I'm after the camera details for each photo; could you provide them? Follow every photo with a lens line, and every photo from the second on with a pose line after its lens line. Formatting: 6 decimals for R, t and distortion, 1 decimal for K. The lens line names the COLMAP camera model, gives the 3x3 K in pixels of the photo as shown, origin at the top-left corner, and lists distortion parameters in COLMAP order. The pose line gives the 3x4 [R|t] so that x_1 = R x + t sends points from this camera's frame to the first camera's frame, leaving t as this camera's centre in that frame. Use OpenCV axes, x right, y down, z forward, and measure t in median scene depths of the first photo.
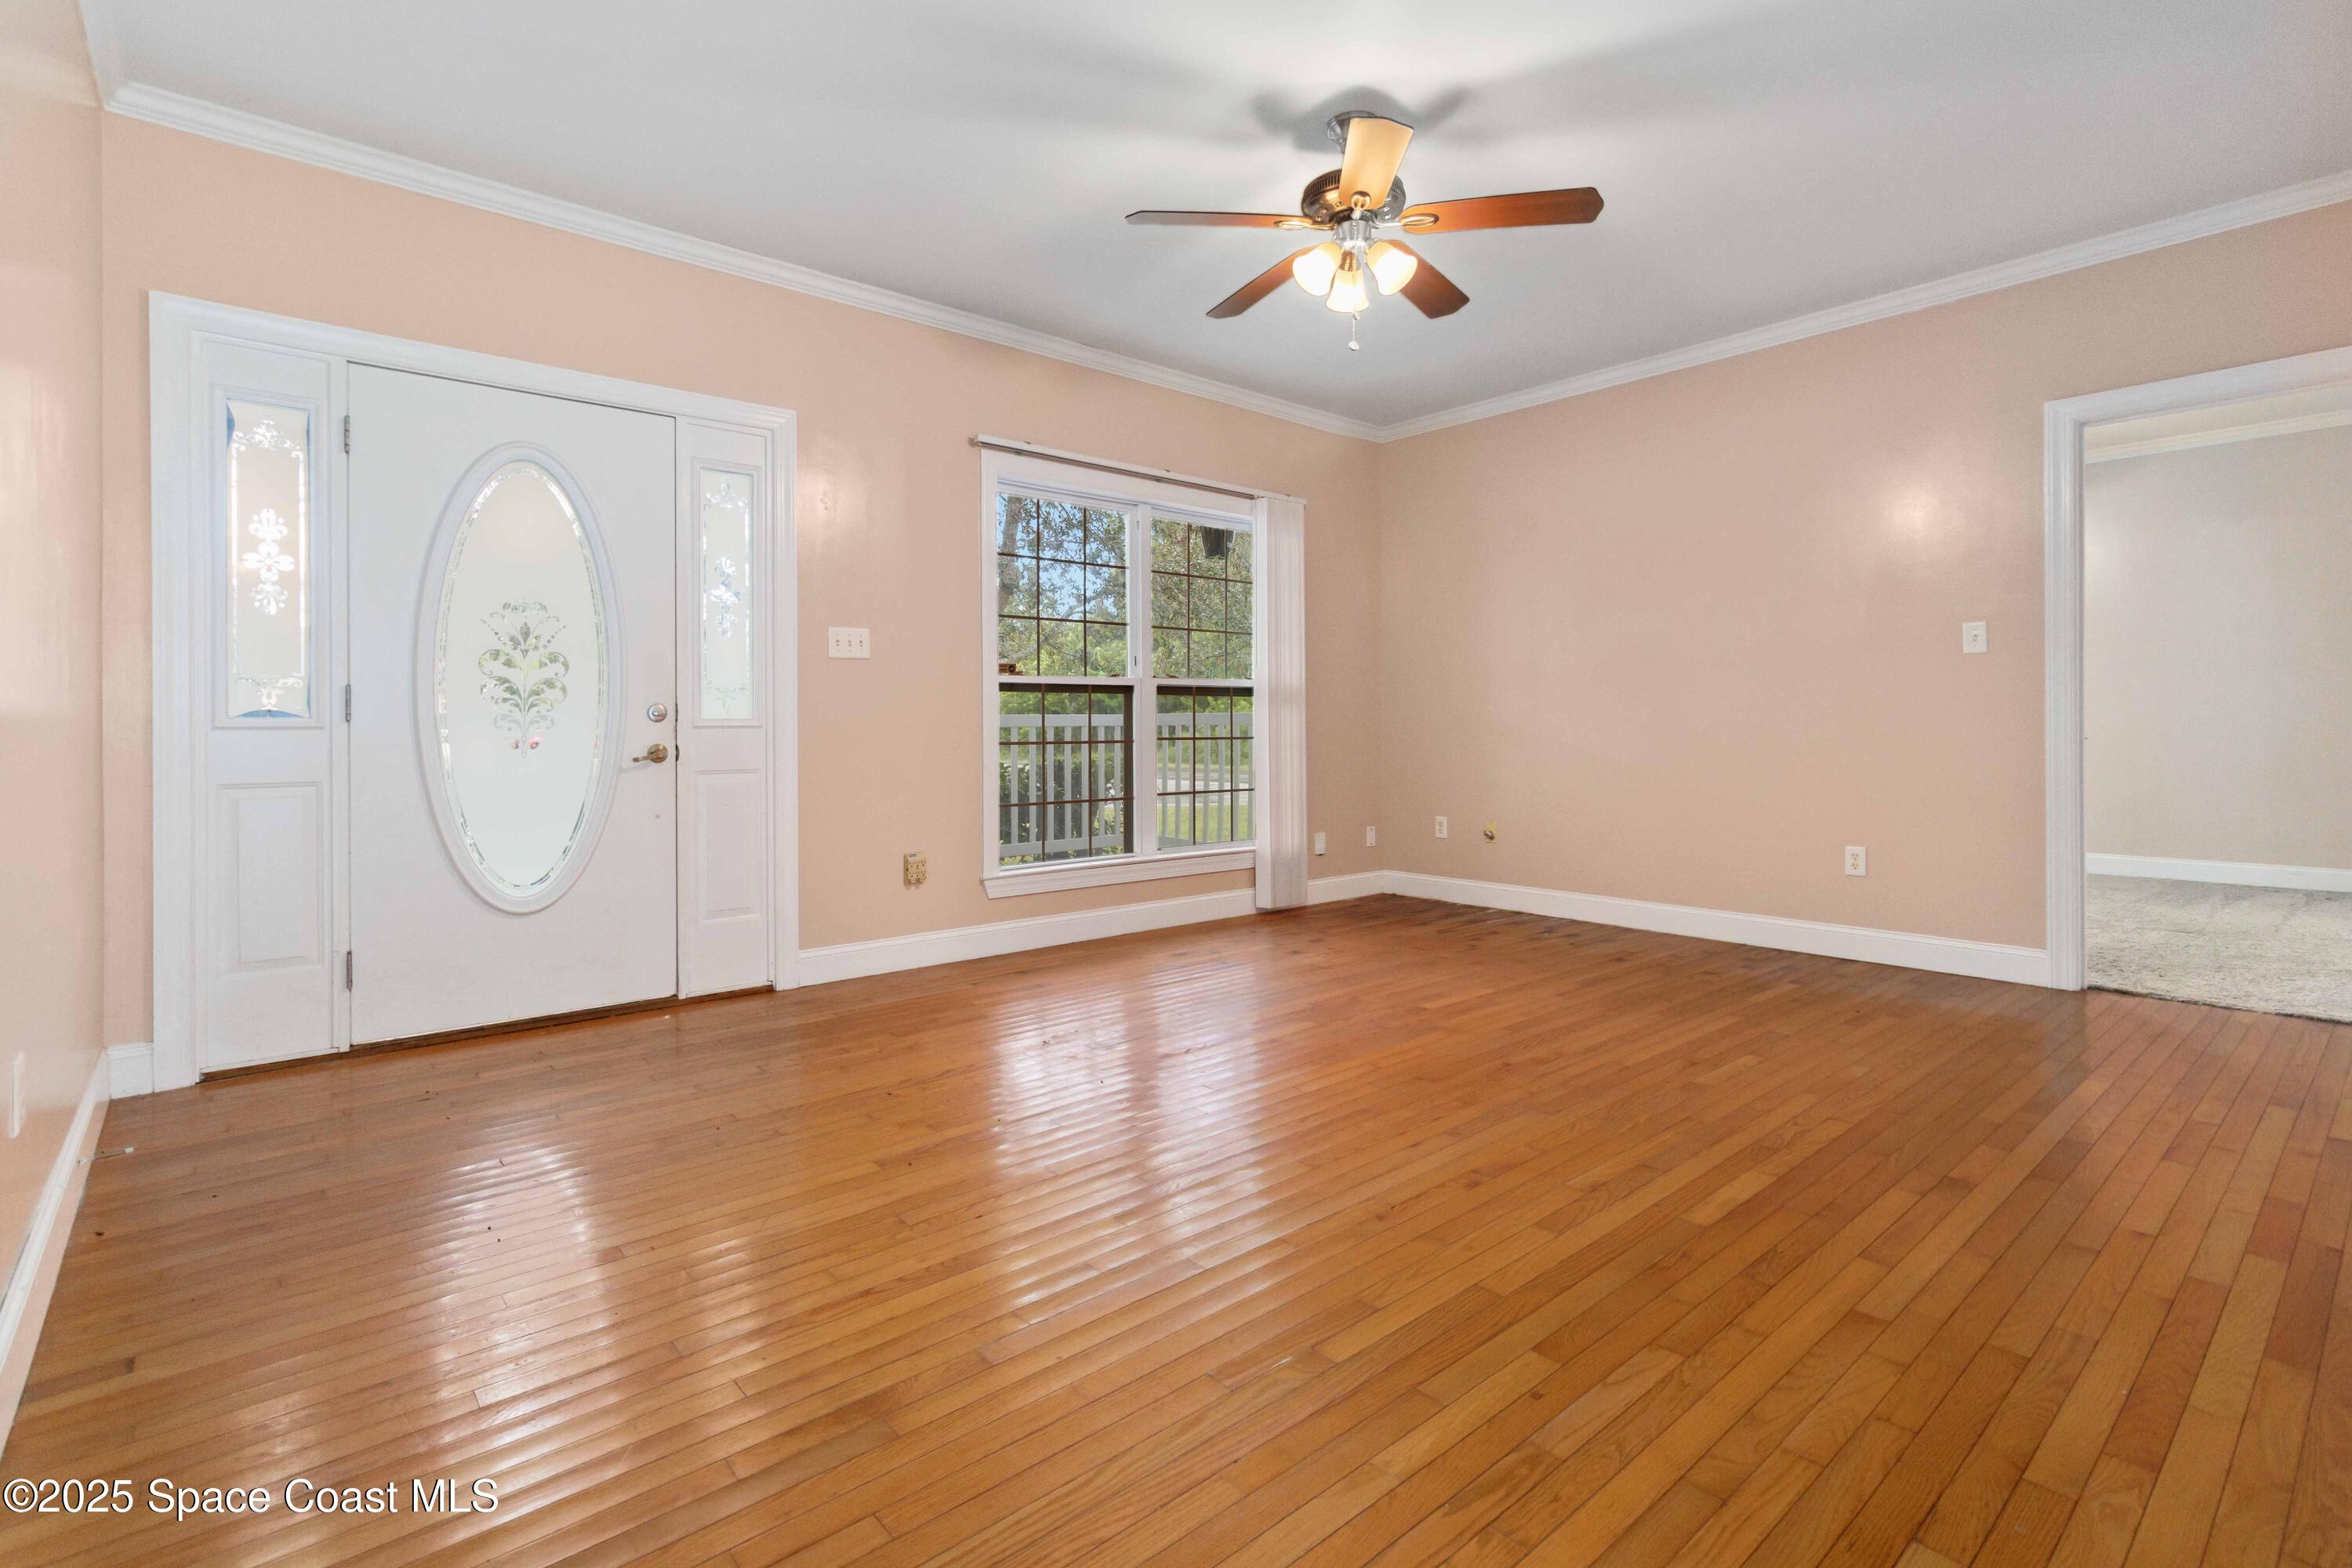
lens RADIAL K [[1106.2, 0, 1181.2], [0, 1106.2, 728.2], [0, 0, 1]] dist [0.002055, 0.000968]
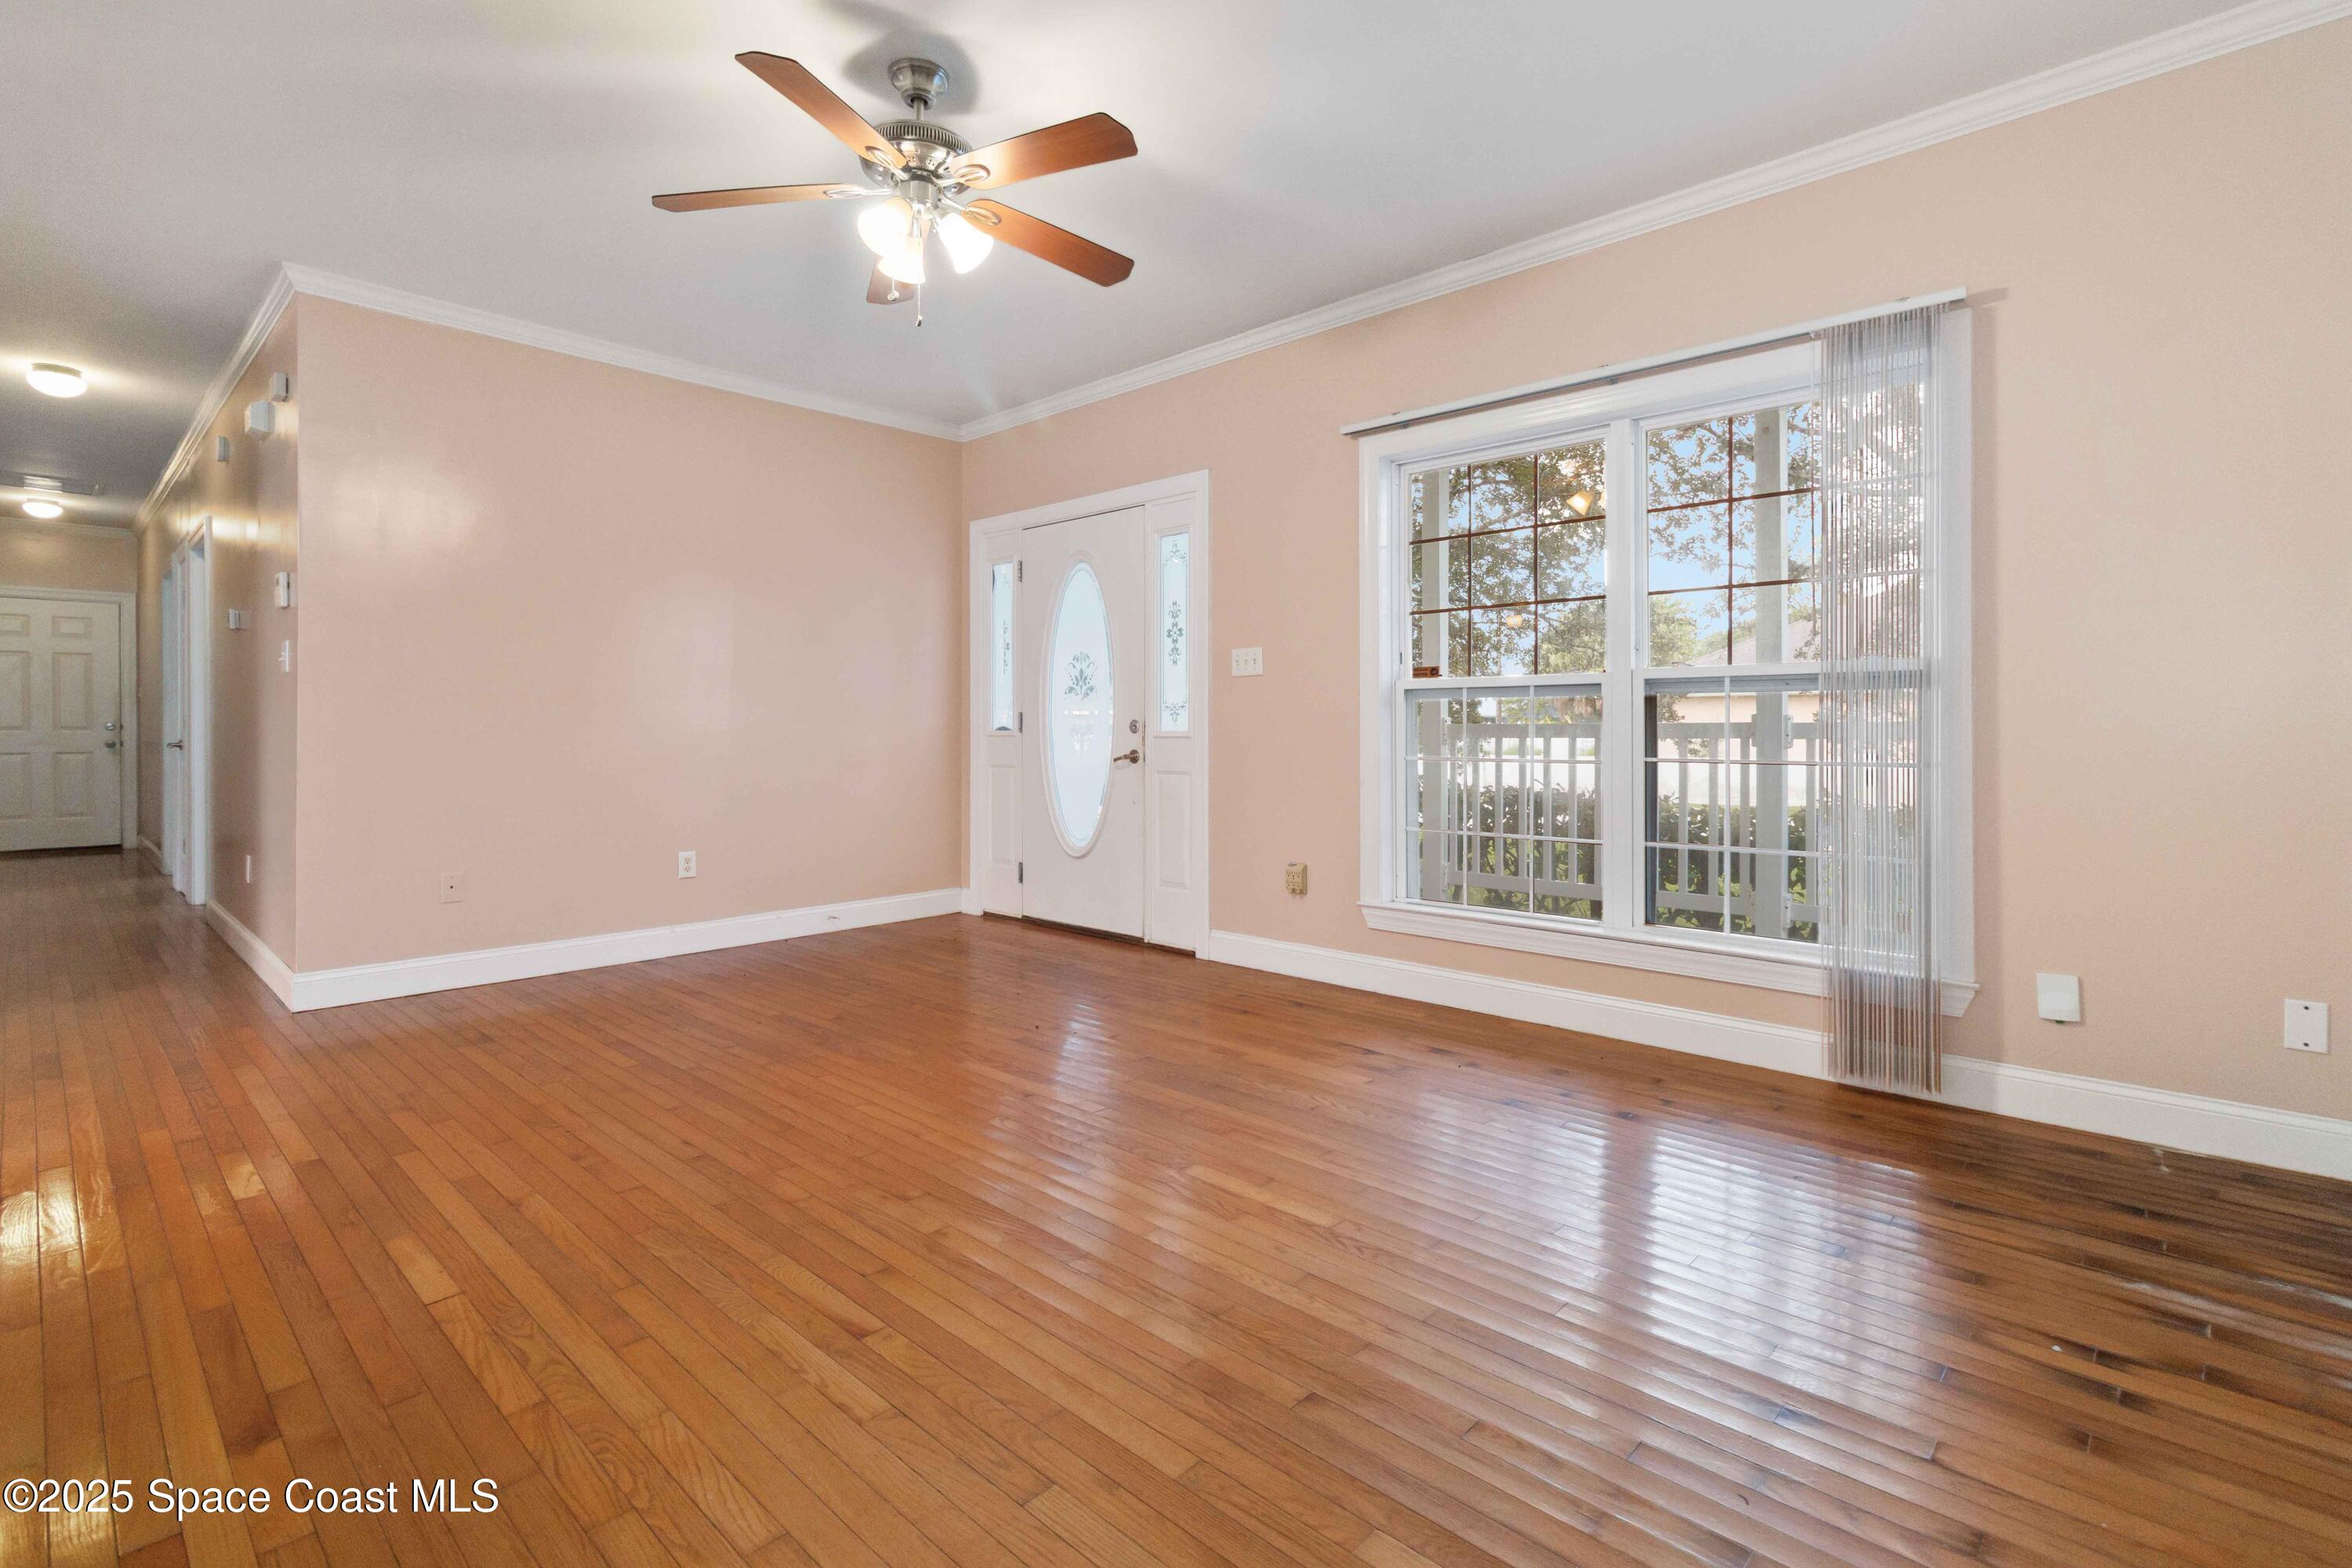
lens RADIAL K [[1106.2, 0, 1181.2], [0, 1106.2, 728.2], [0, 0, 1]] dist [0.002055, 0.000968]
pose [[0.093778, 0.000991, -0.995593, 0.885406], [-0.006291, 0.999980, 0.000402, -0.012317], [0.995573, 0.006225, 0.093783, 0.932866]]
